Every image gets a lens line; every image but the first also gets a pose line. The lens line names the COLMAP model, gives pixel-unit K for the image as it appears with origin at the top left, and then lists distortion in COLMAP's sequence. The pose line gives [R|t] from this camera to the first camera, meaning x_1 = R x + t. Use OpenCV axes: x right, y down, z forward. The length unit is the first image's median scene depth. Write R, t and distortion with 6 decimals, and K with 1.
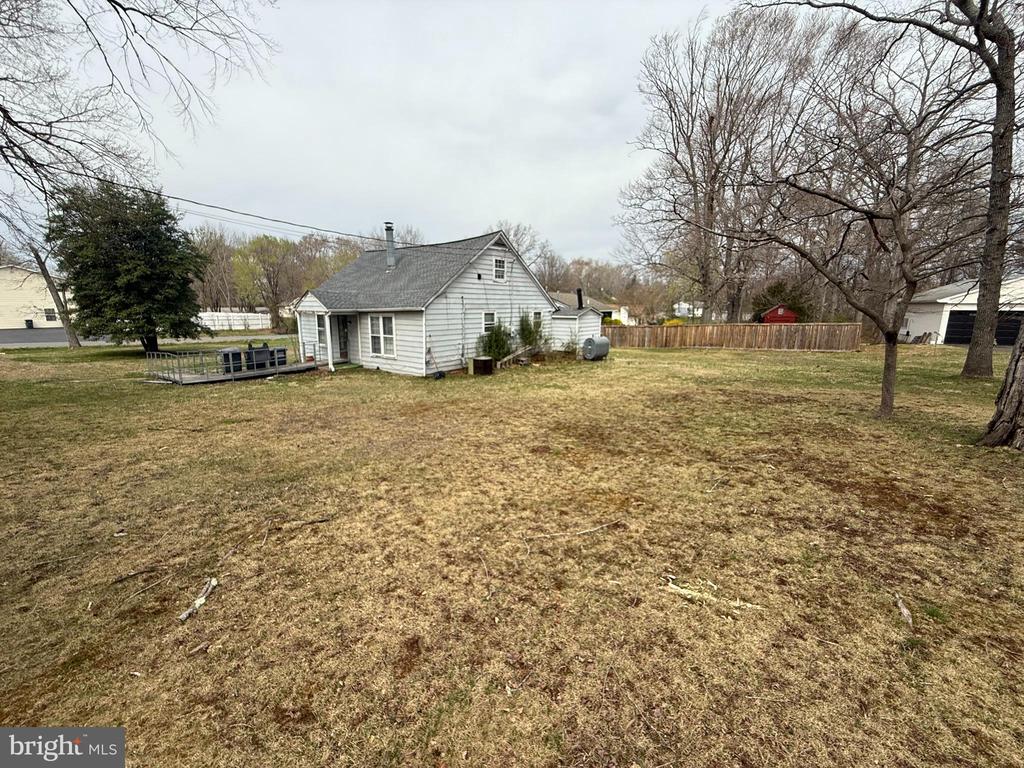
lens RADIAL K [[412.2, 0, 508.2], [0, 412.2, 382.3], [0, 0, 1]] dist [0.001039, 0.000081]
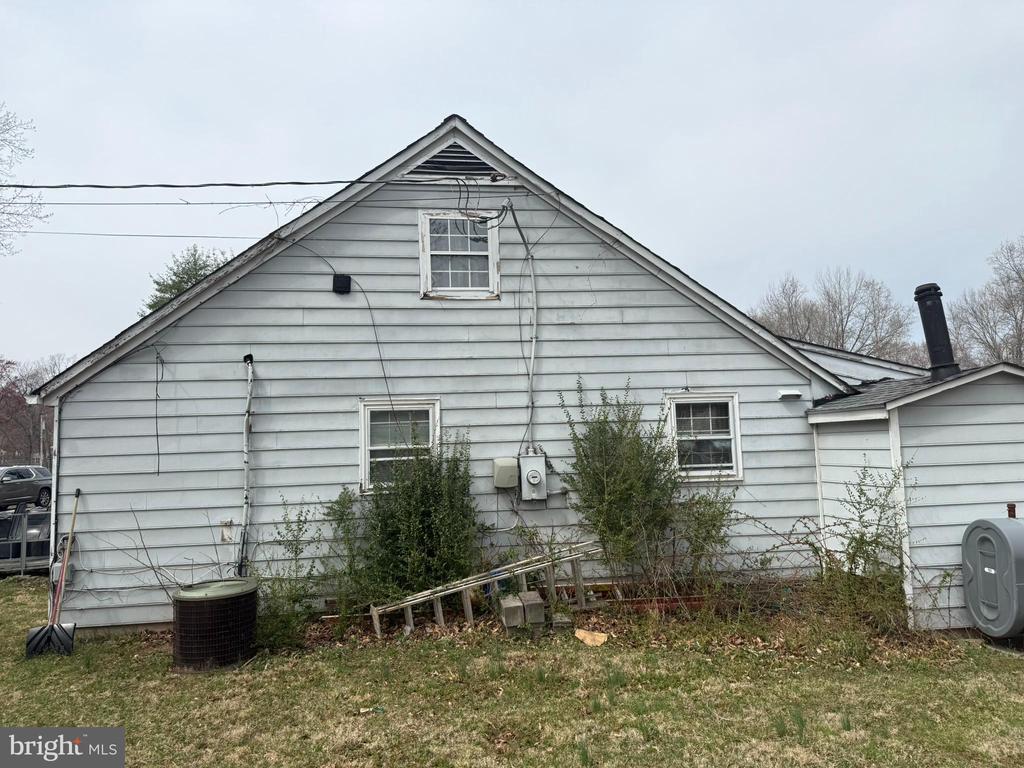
lens RADIAL K [[724.5, 0, 510.9], [0, 724.5, 386.7], [0, 0, 1]] dist [0.077833, -0.118765]
pose [[0.712622, -0.081998, -0.696740, 0.335642], [-0.095323, 0.972618, -0.211961, -0.089391], [0.695042, 0.217464, 0.685292, 0.718395]]
